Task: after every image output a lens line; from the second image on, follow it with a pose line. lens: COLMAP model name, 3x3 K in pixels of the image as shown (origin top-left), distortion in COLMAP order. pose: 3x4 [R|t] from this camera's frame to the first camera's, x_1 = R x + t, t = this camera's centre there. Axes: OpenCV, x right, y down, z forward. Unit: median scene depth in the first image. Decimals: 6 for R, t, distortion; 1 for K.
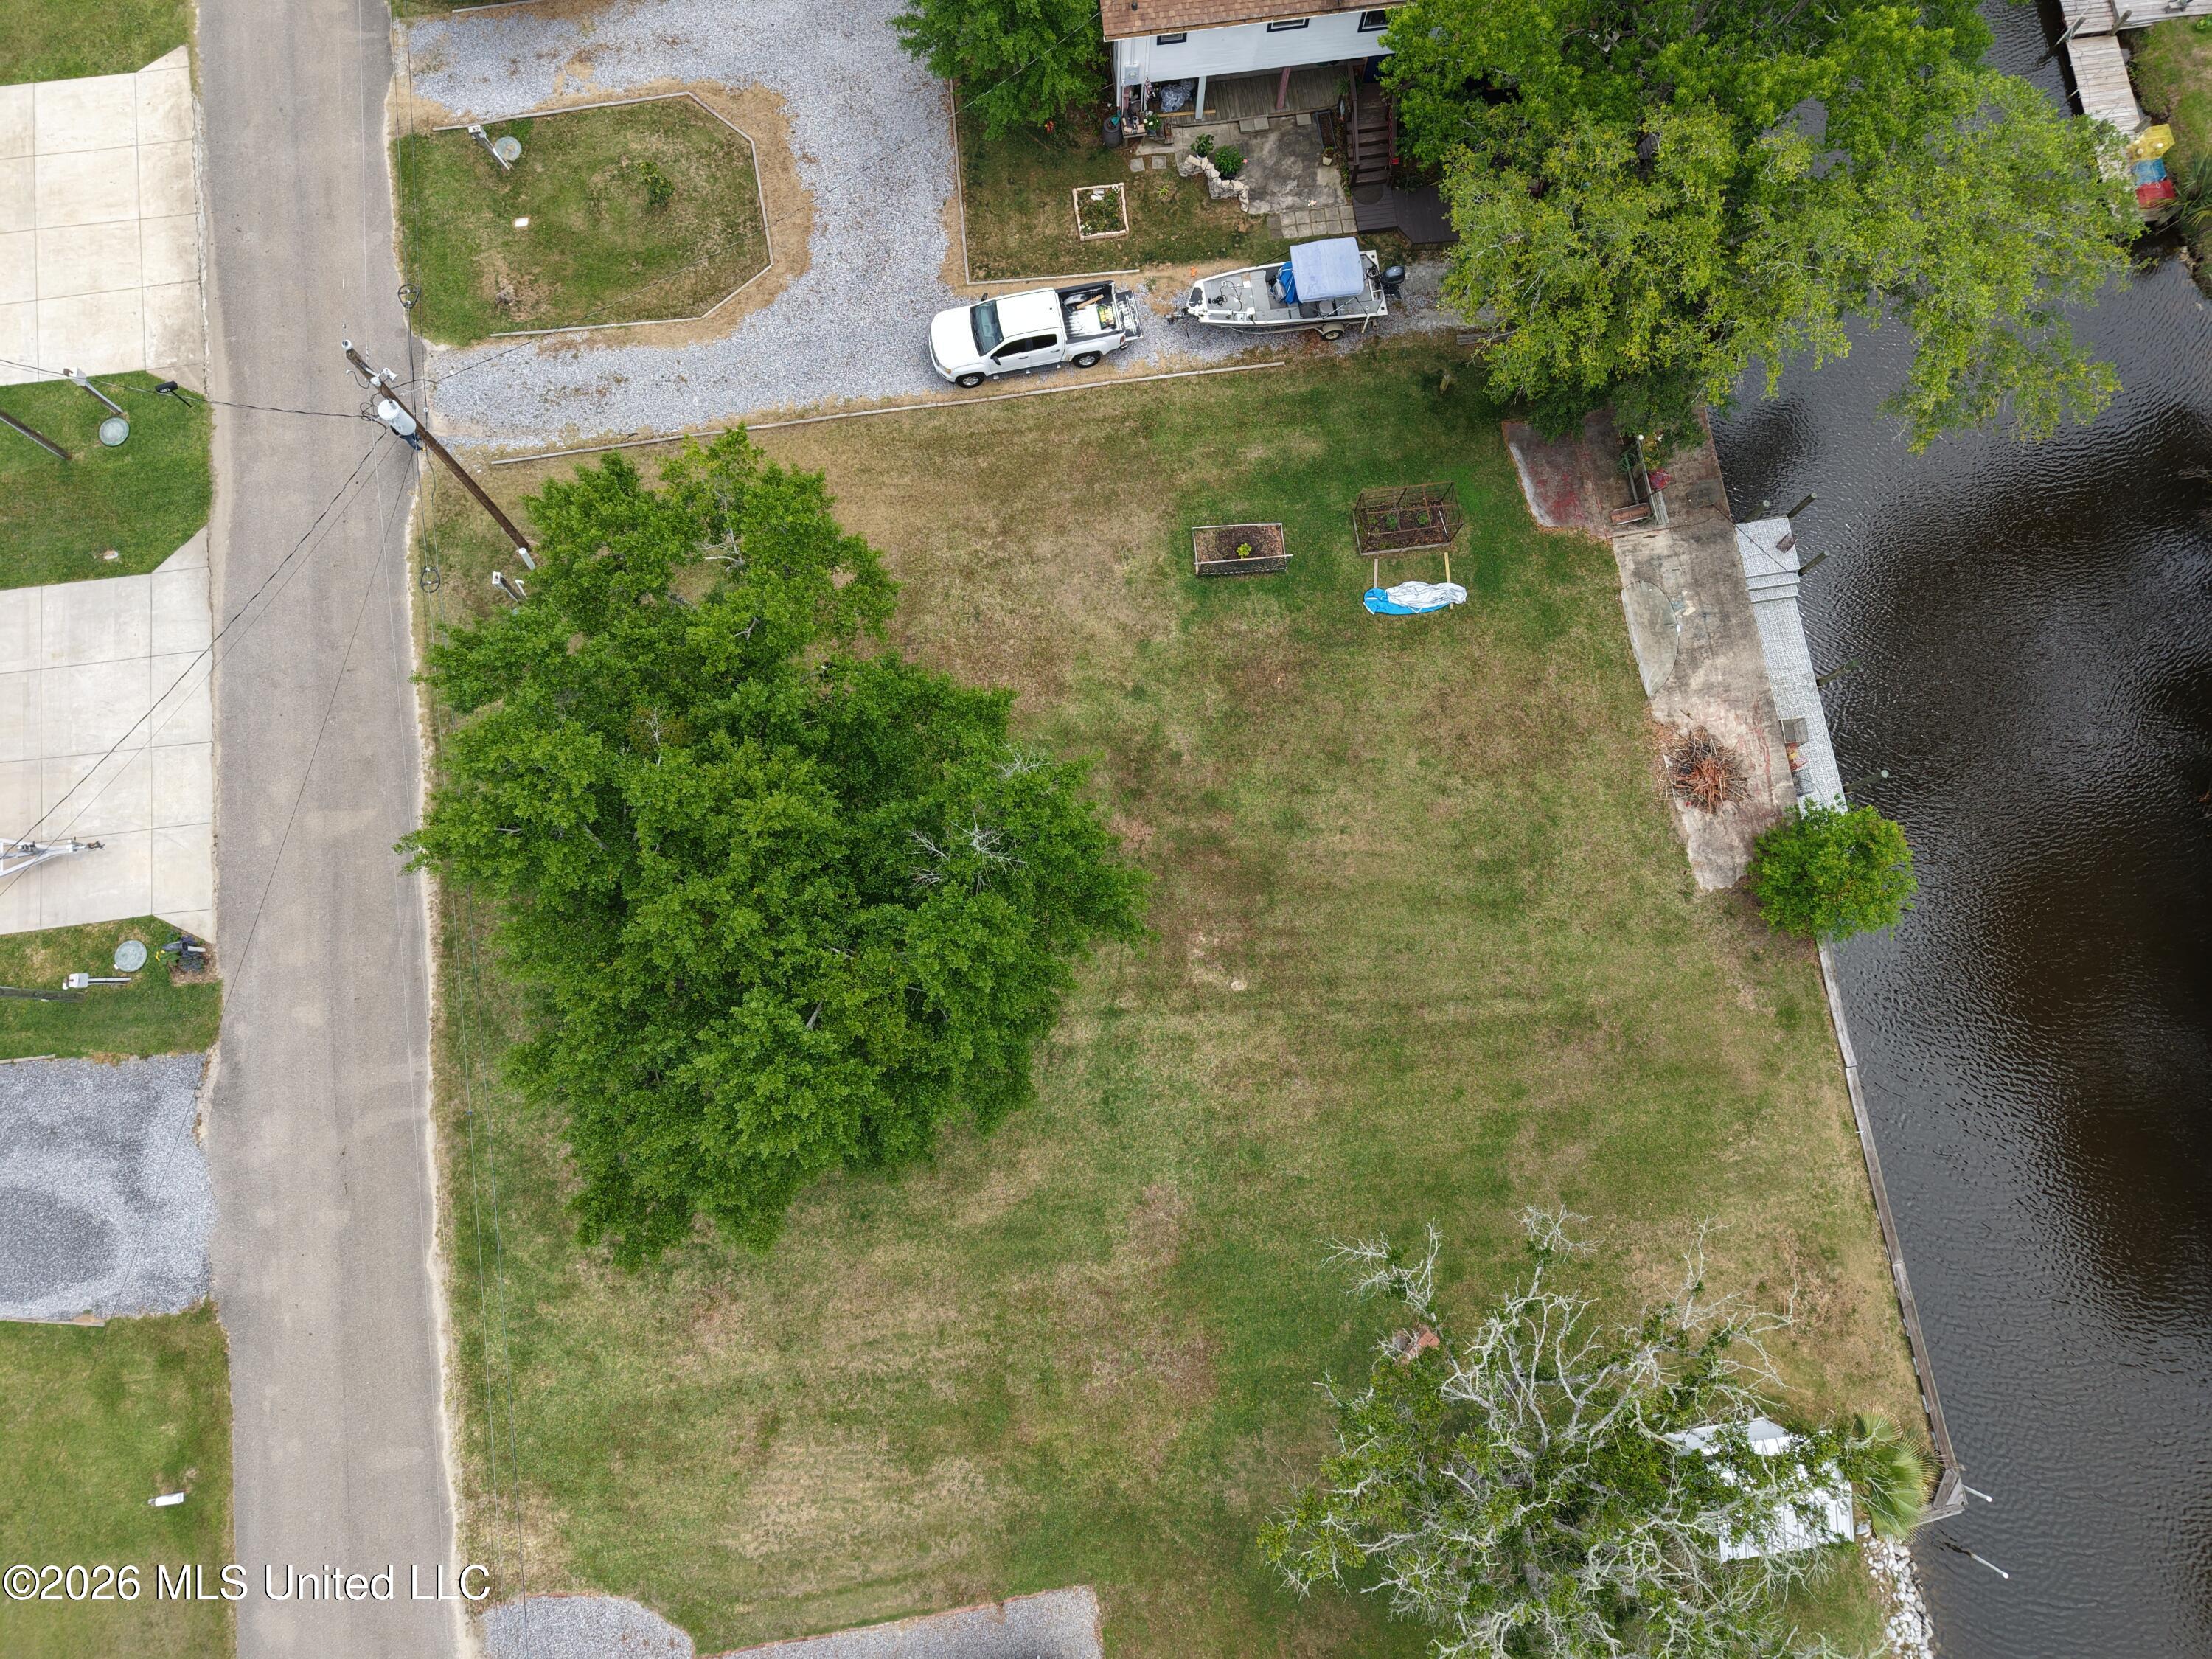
lens RADIAL K [[1479.1, 0, 1091.4], [0, 1479.1, 827.1], [0, 0, 1]] dist [0.034930, -0.036430]
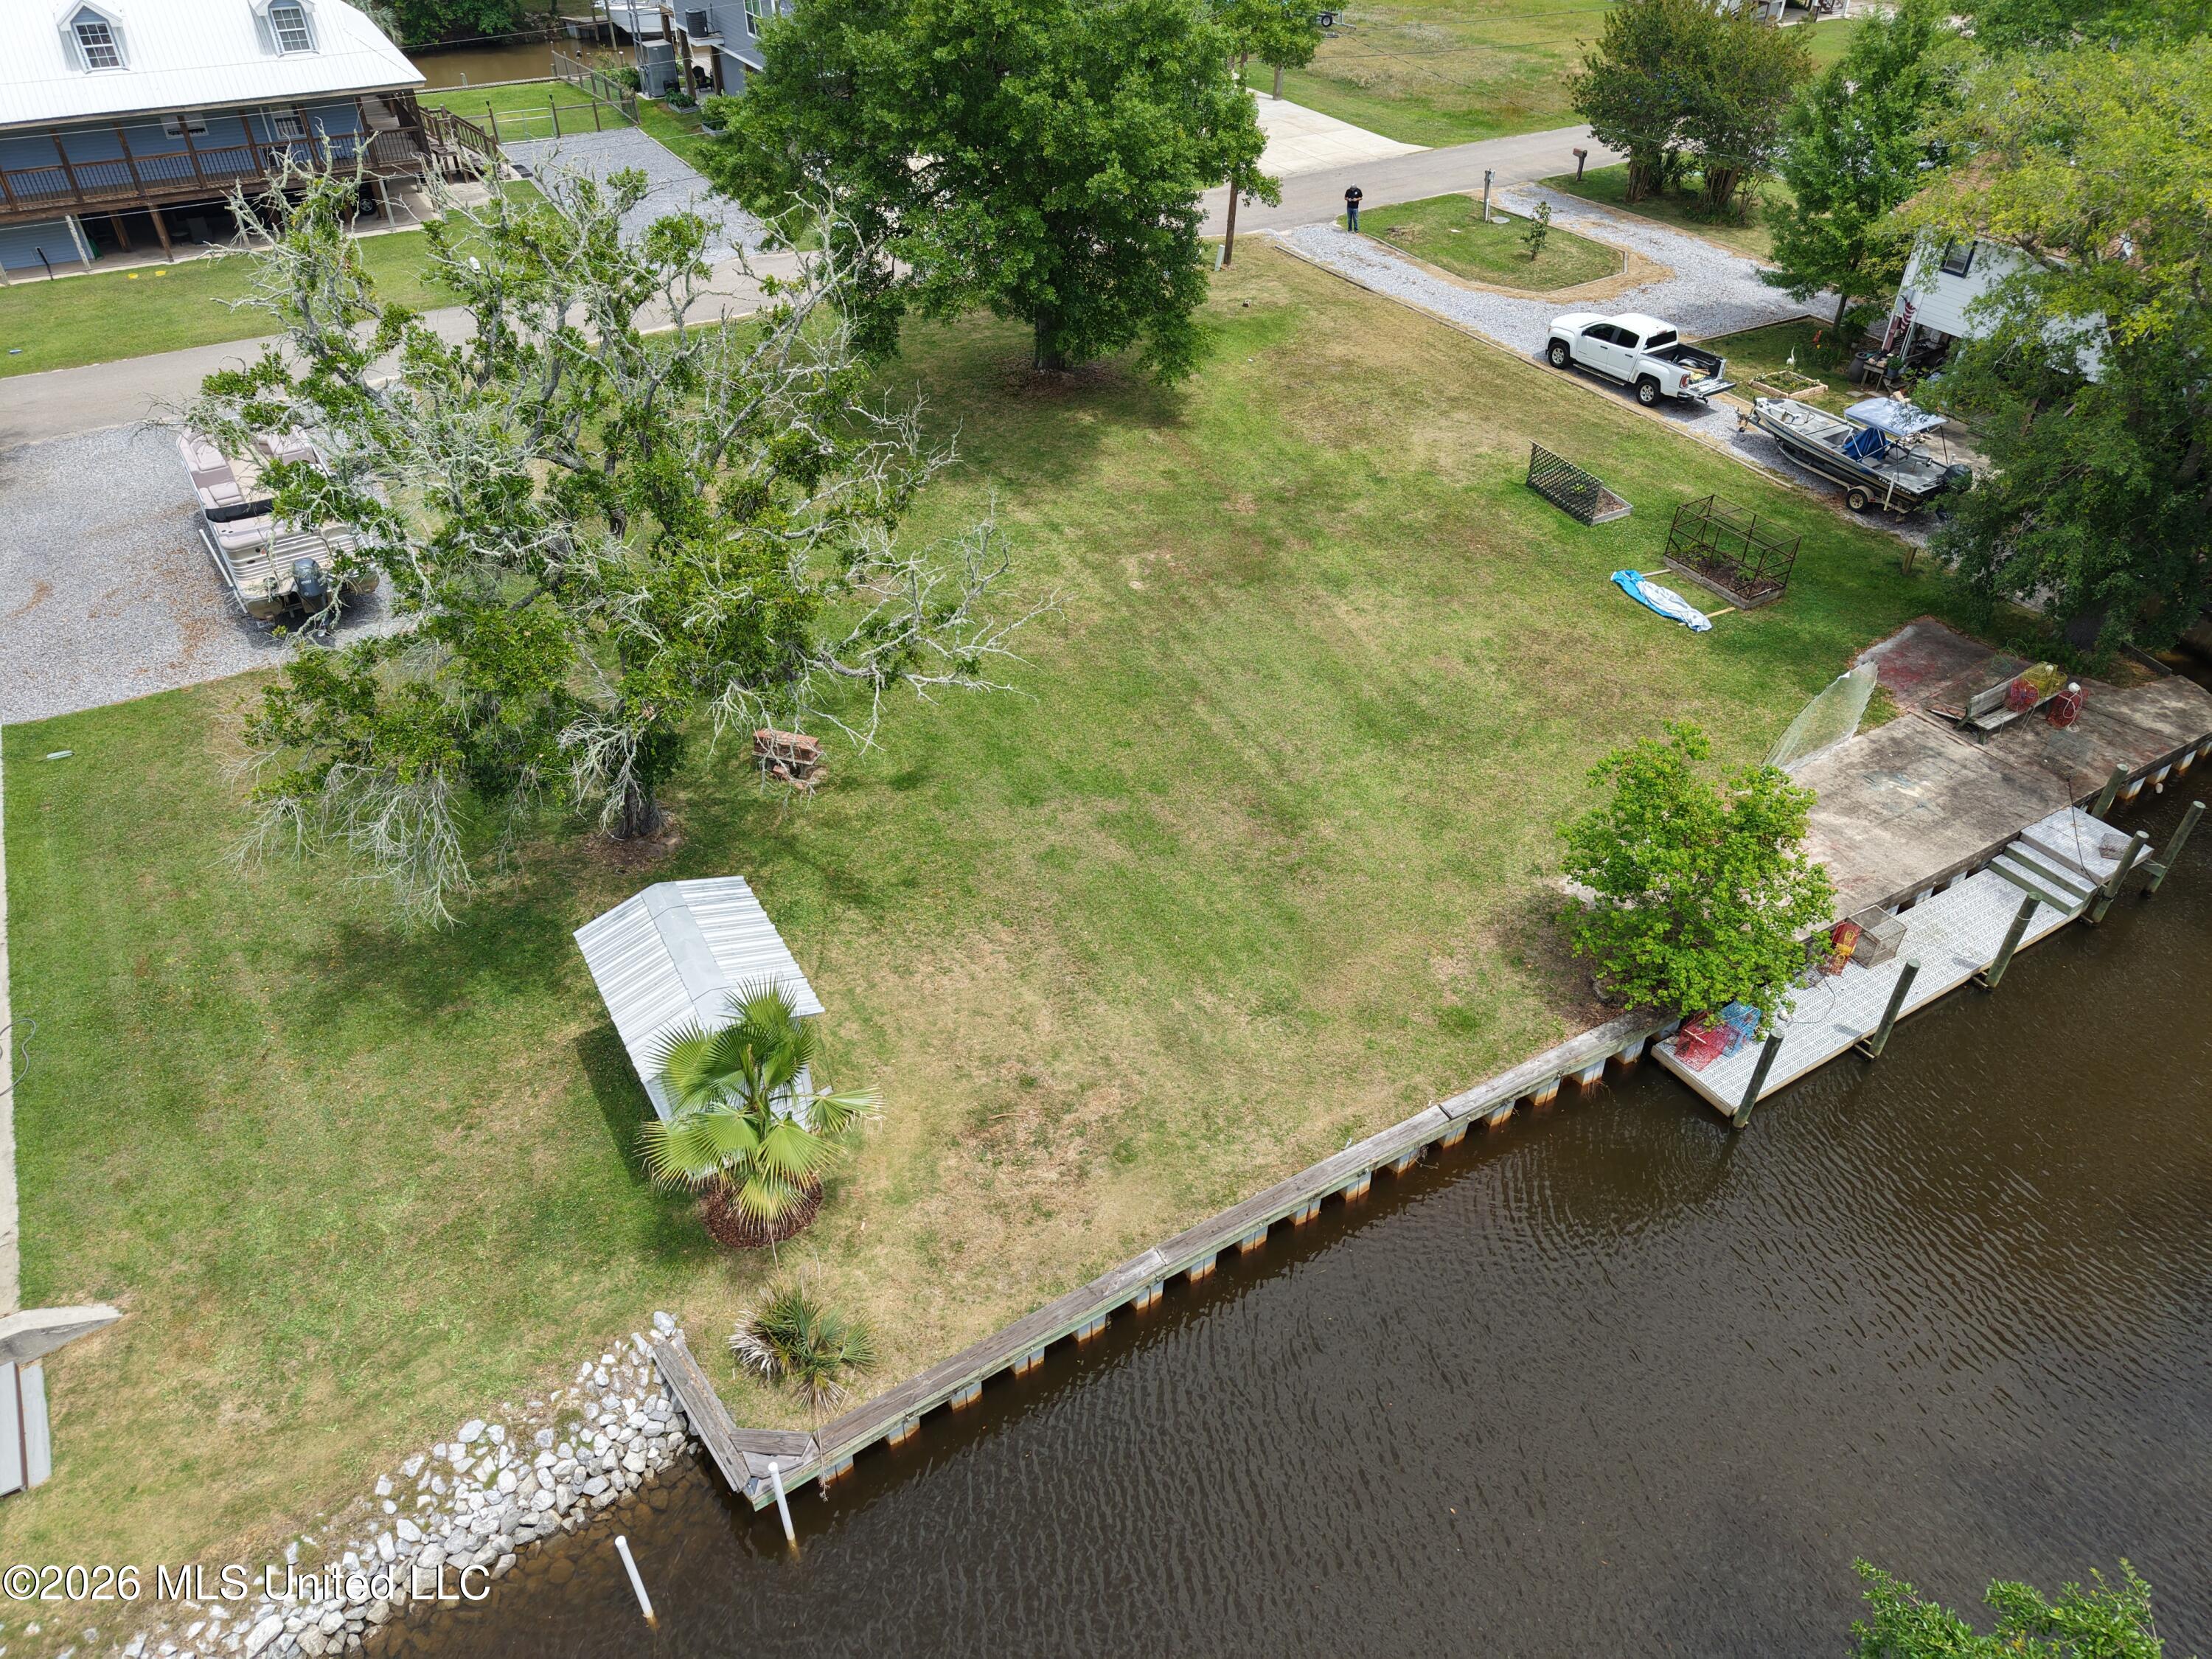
lens RADIAL K [[1479.1, 0, 1093.9], [0, 1479.1, 832.0], [0, 0, 1]] dist [0.034930, -0.036430]
pose [[0.381615, 0.567411, -0.729667, 0.782918], [-0.909080, 0.373162, -0.185266, 0.334927], [0.167162, 0.734026, 0.658227, 0.508000]]
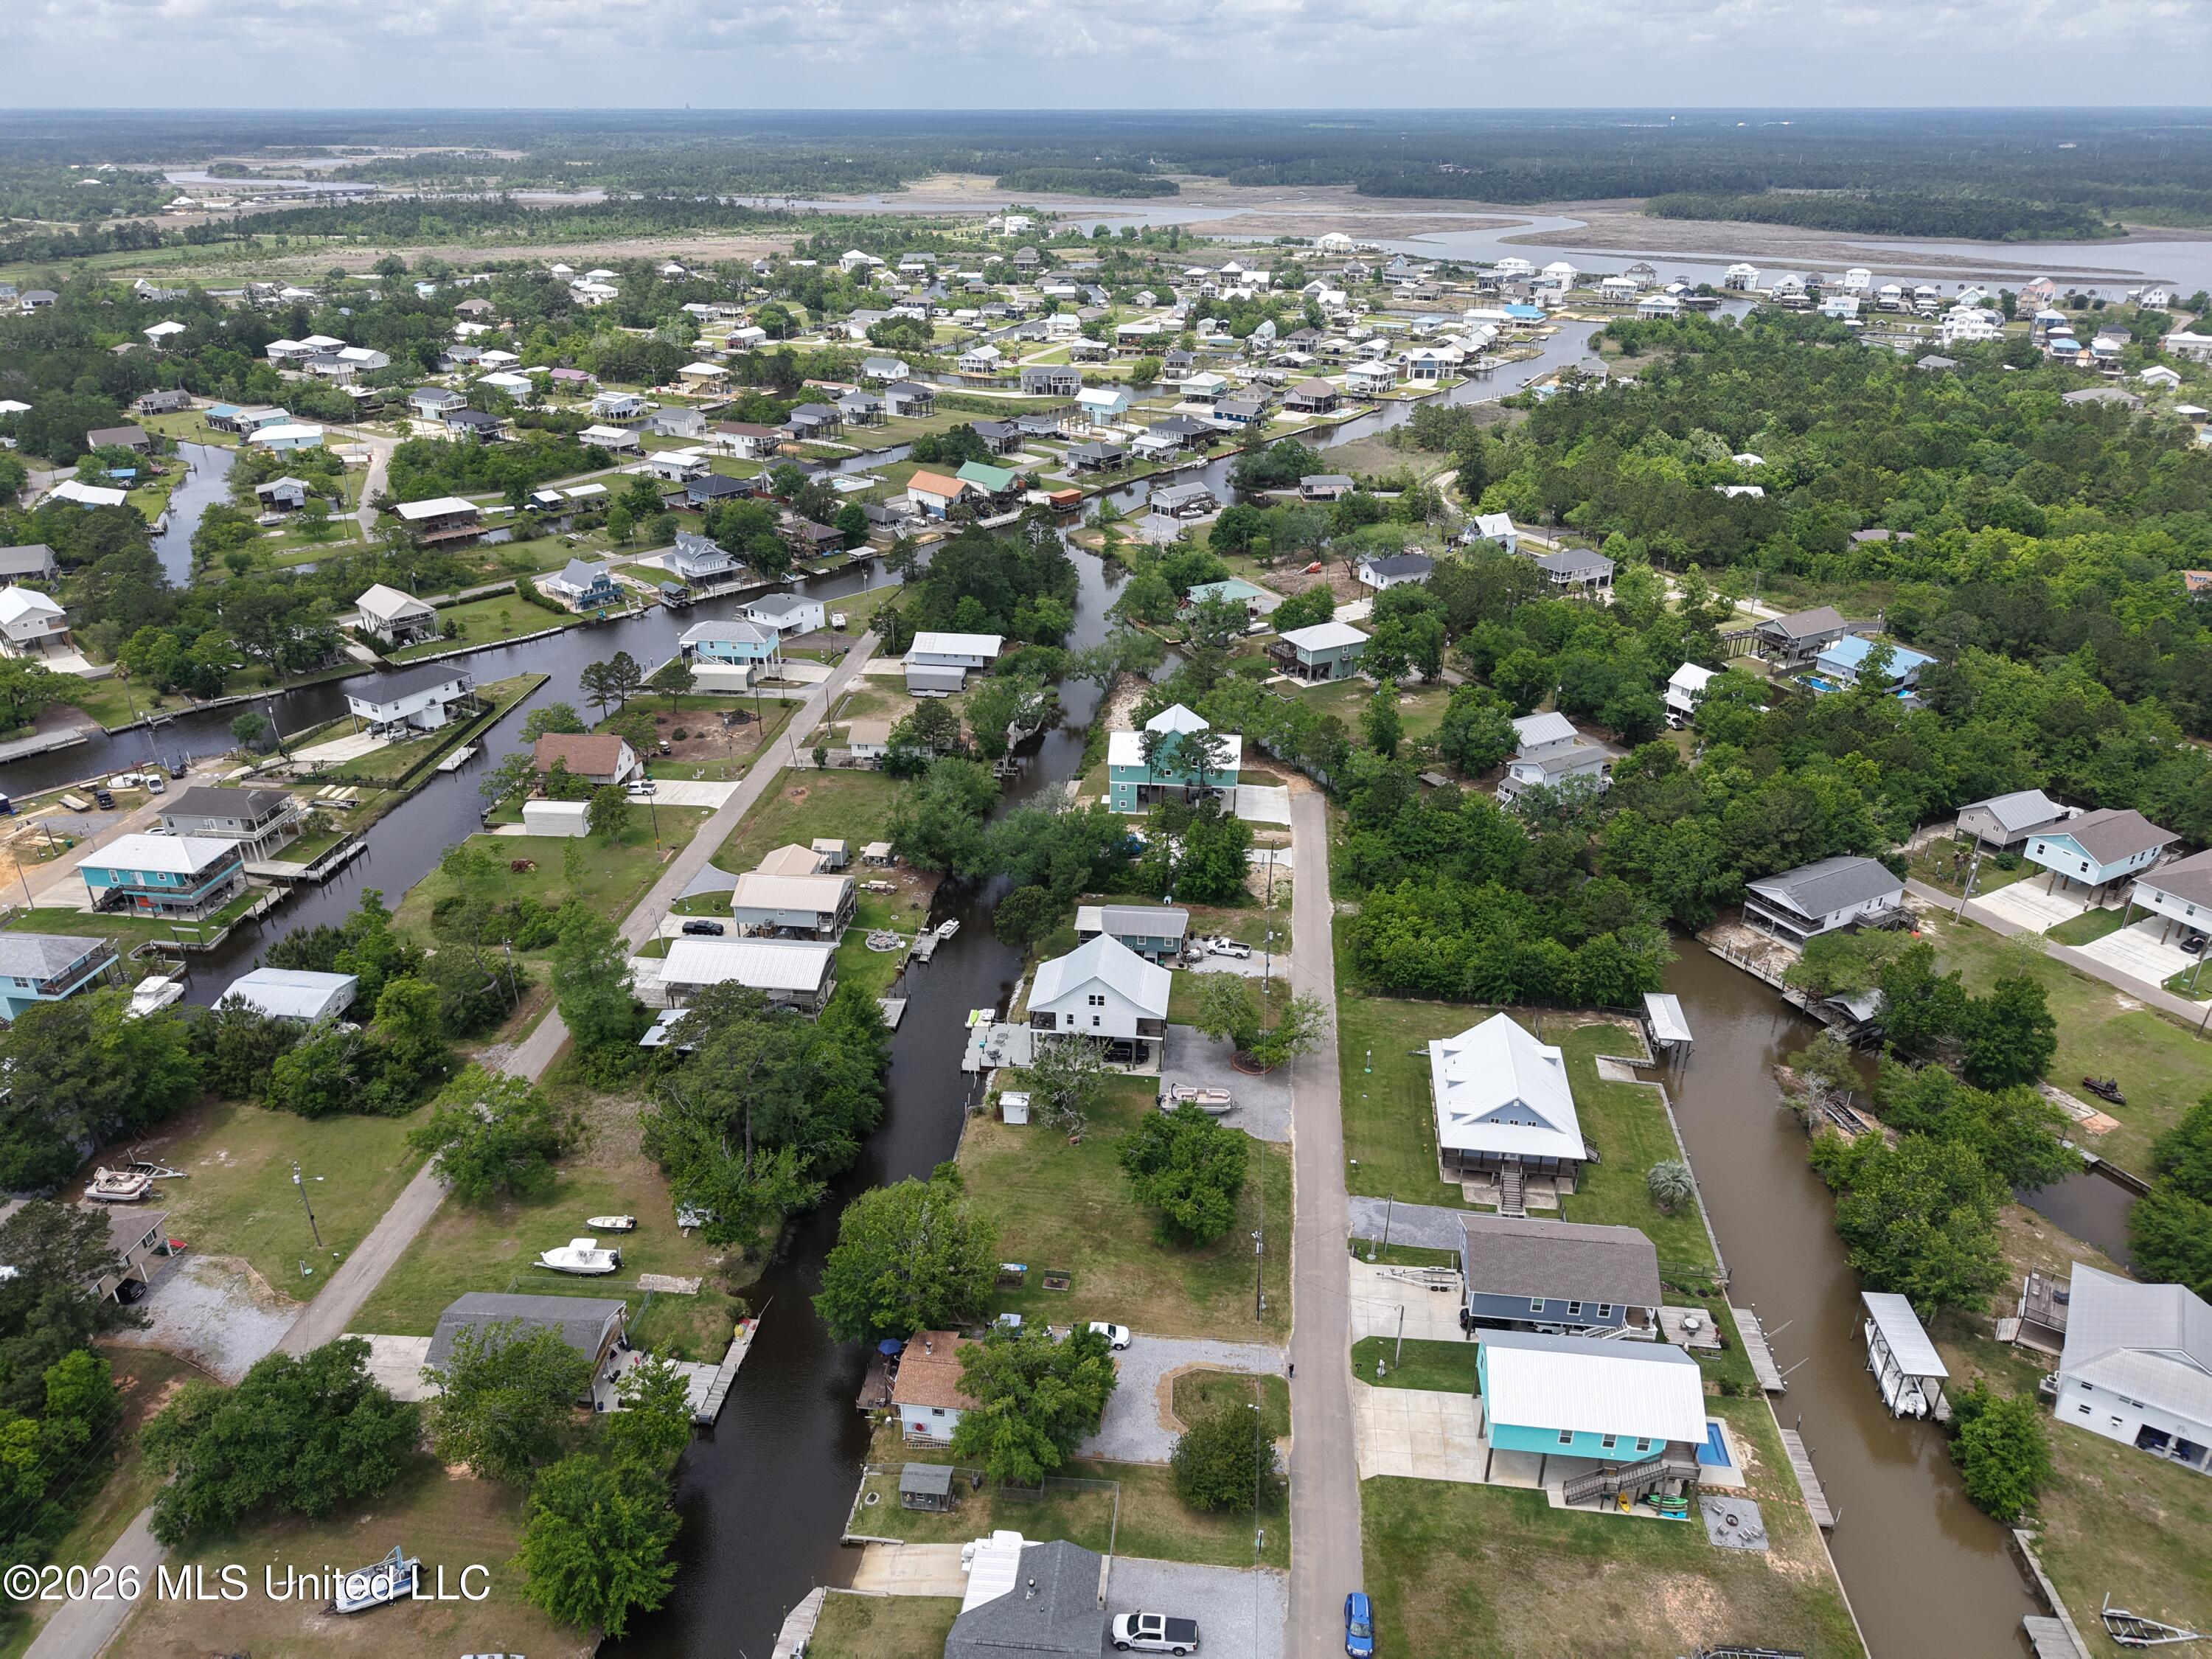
lens RADIAL K [[1479.1, 0, 1101.4], [0, 1479.1, 816.5], [0, 0, 1]] dist [0.034930, -0.036430]
pose [[-0.968480, -0.114621, 0.221151, -0.659449], [0.243596, -0.250390, 0.936998, -3.208414], [-0.052026, 0.961336, 0.270418, -1.022642]]
